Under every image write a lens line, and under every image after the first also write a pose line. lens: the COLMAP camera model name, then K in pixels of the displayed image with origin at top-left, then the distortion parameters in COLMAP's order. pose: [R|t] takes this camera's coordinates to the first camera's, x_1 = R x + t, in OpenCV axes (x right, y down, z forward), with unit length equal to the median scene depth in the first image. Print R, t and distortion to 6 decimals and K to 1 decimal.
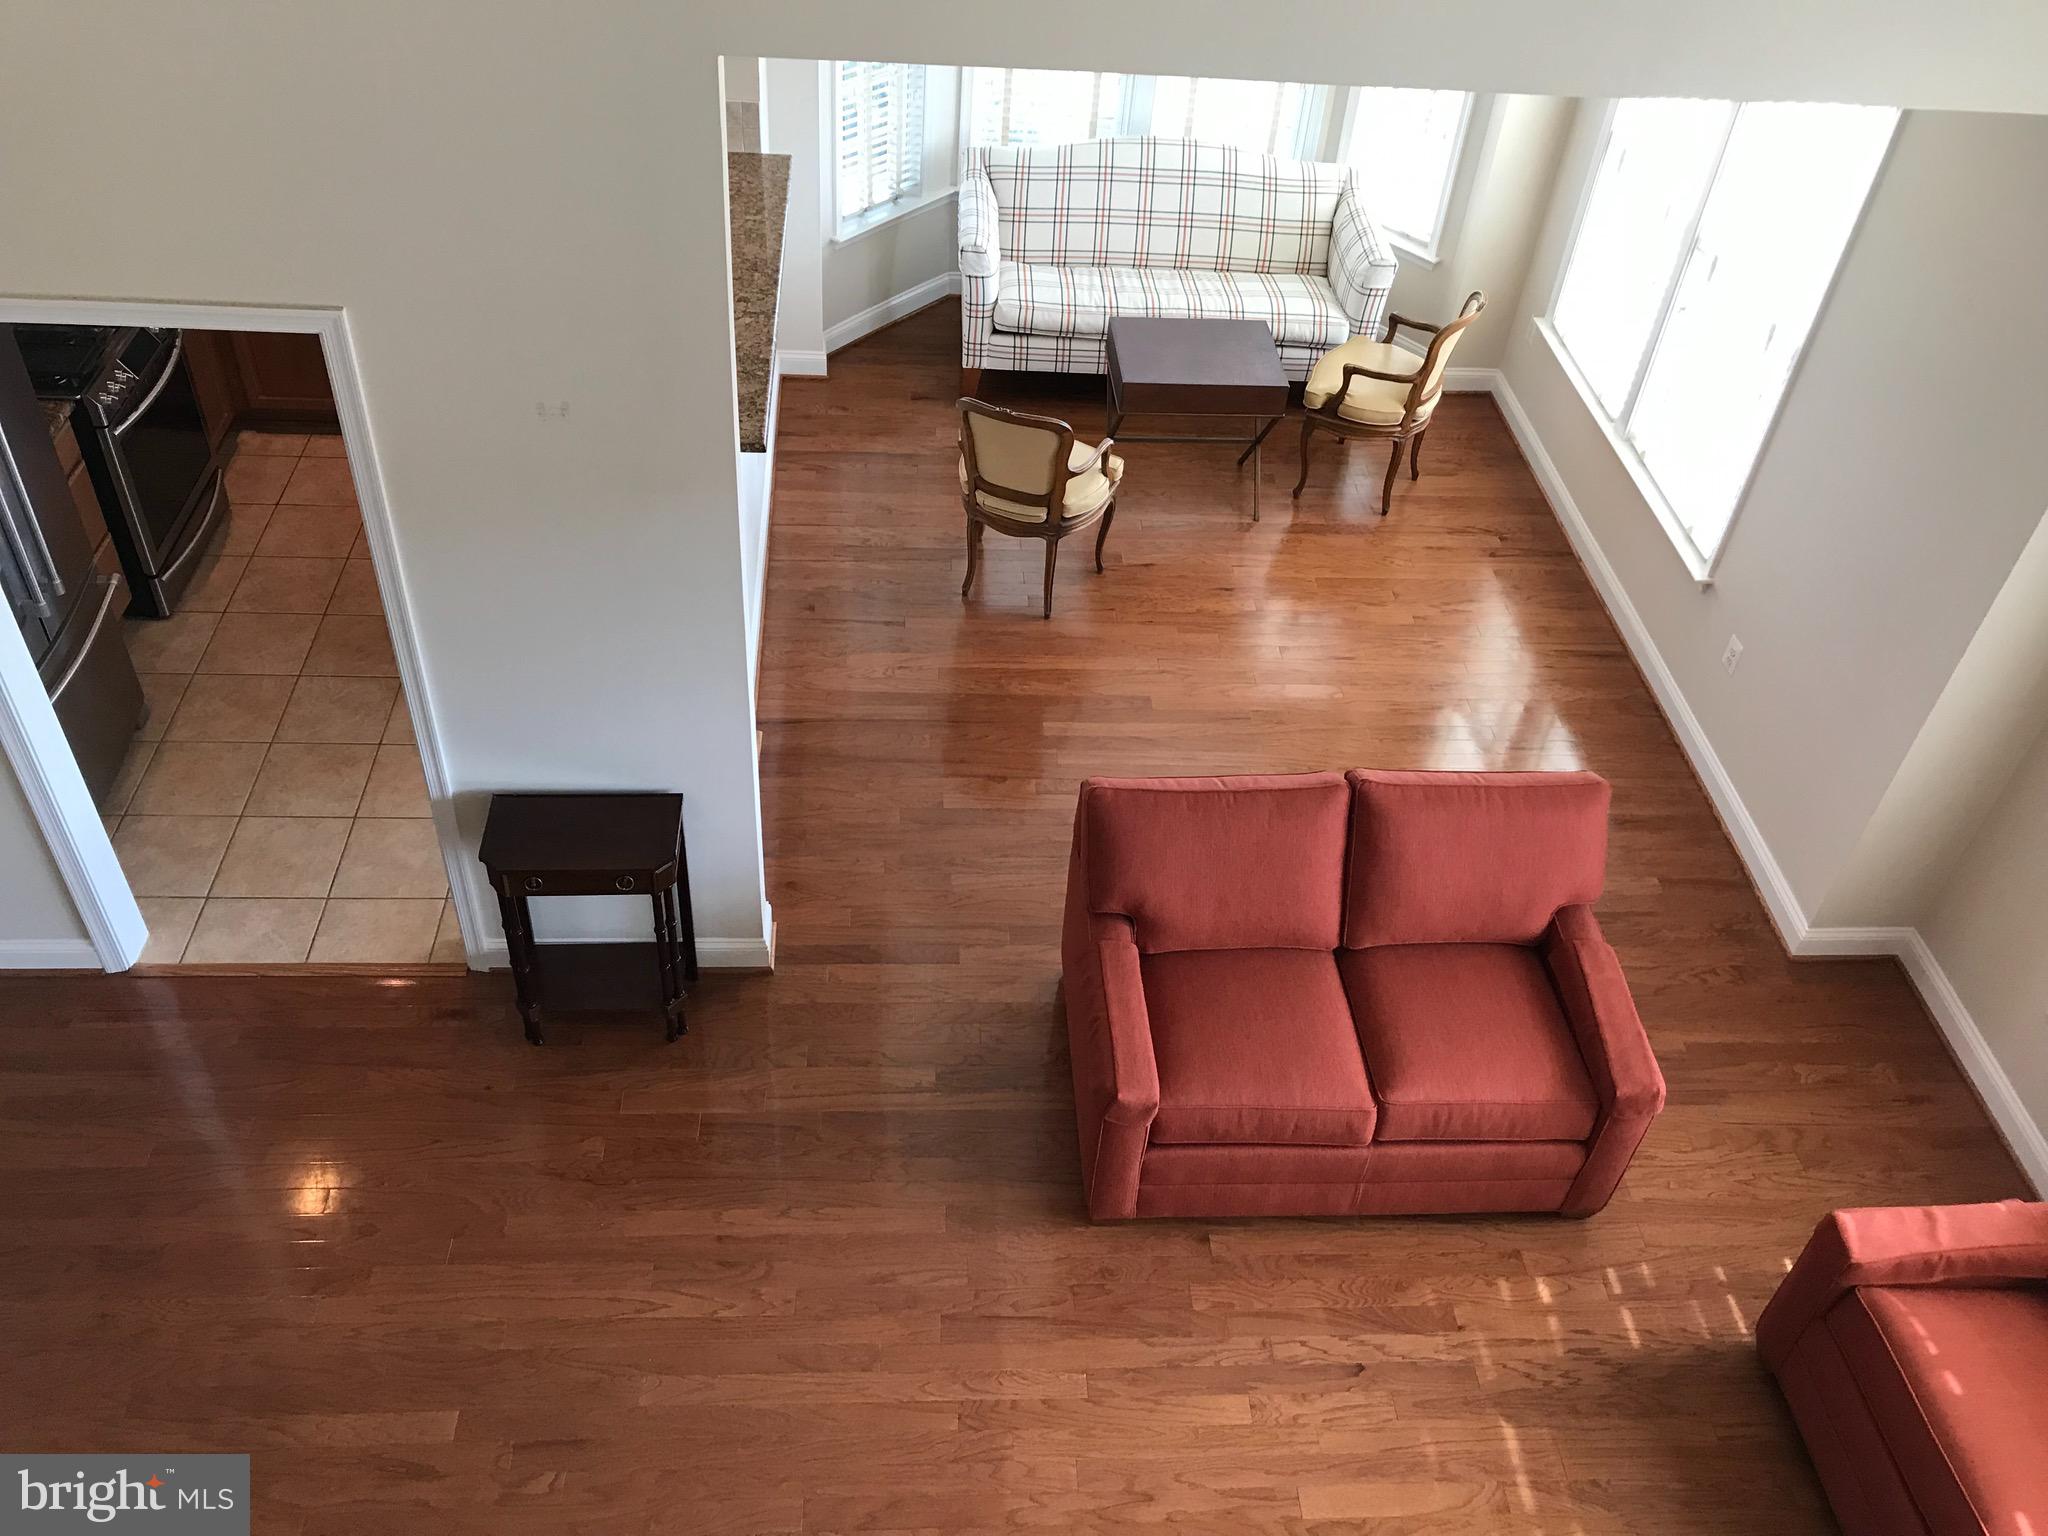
lens RADIAL K [[1665.1, 0, 1043.7], [0, 1665.1, 747.5], [0, 0, 1]] dist [0.024438, -0.035277]
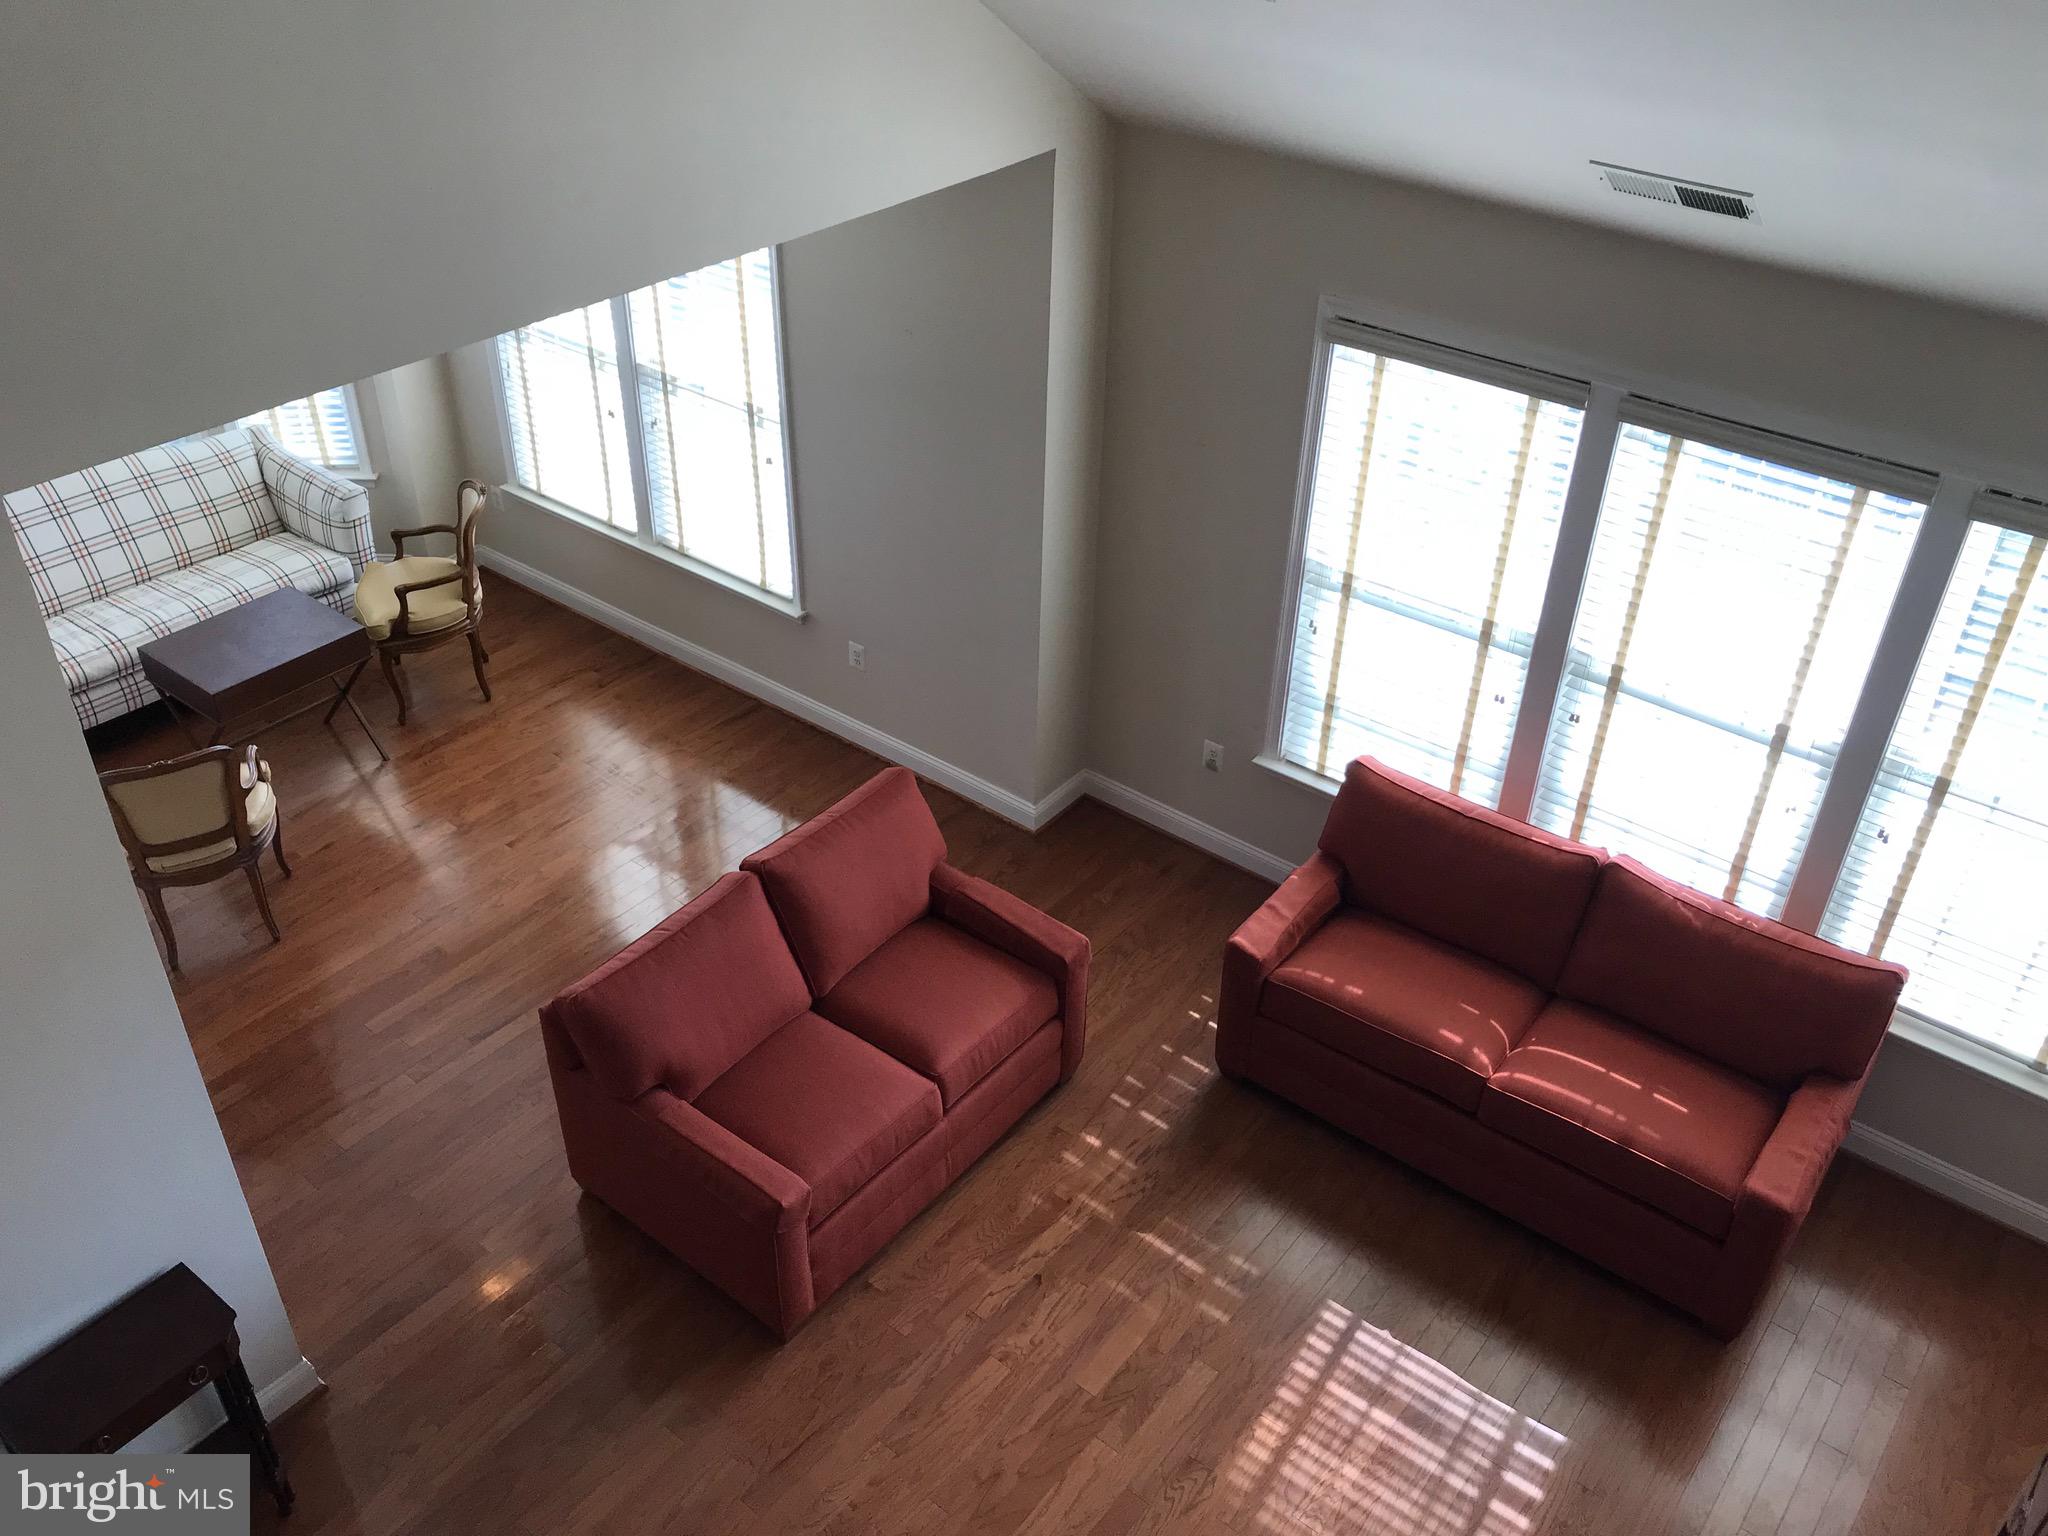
lens RADIAL K [[1665.1, 0, 1035.4], [0, 1665.1, 727.0], [0, 0, 1]] dist [0.024438, -0.035277]
pose [[0.665656, -0.455259, 0.591305, -0.307408], [0.512116, 0.855014, 0.081784, -0.054972], [-0.542807, 0.248376, 0.802291, -0.041107]]
